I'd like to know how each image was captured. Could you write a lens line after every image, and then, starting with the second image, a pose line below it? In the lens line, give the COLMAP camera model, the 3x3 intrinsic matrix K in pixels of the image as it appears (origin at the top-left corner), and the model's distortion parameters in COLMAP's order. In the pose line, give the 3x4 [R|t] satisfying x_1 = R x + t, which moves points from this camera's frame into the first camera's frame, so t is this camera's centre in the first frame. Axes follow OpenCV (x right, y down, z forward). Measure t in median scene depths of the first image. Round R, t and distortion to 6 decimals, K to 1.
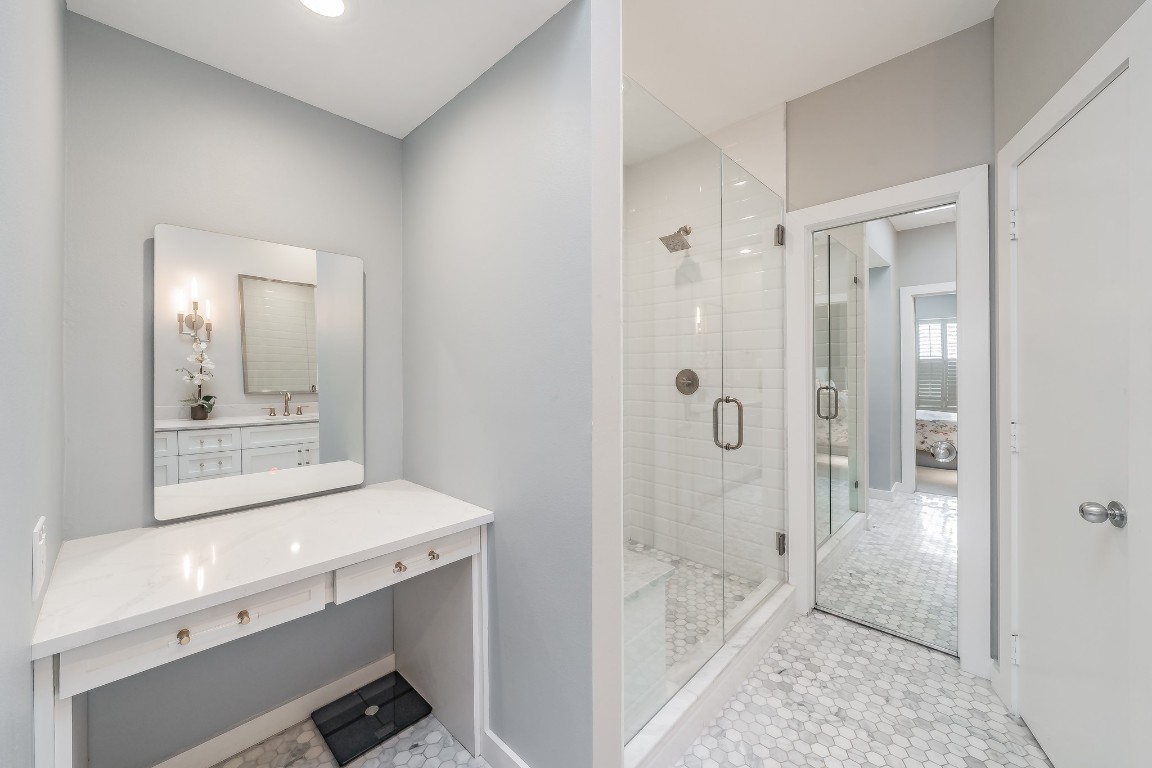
lens RADIAL K [[439.7, 0, 588.8], [0, 439.7, 365.5], [0, 0, 1]] dist [-0.001861, -0.000203]
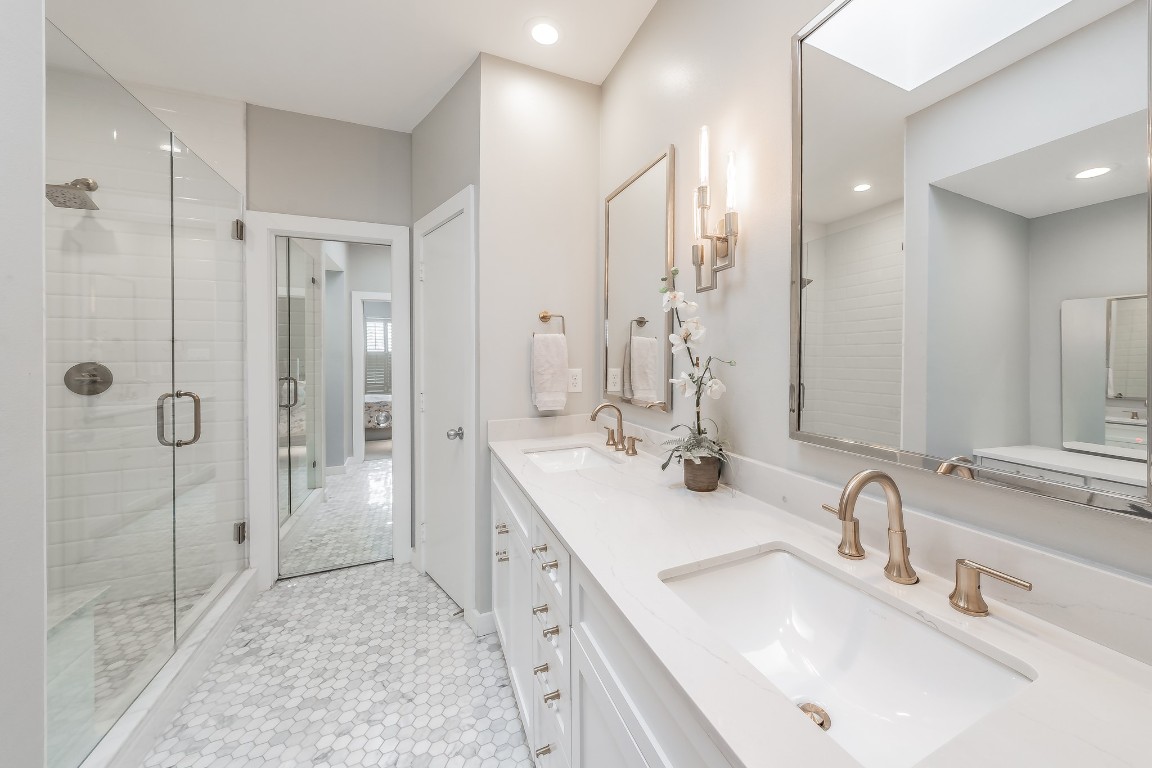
lens RADIAL K [[420.8, 0, 624.4], [0, 420.8, 359.8], [0, 0, 1]] dist [-0.000413, 0.000081]
pose [[0.367159, -0.004302, 0.930148, -0.149934], [-0.002727, 0.999980, 0.005702, -0.003877], [-0.930154, -0.004630, 0.367140, -0.196236]]
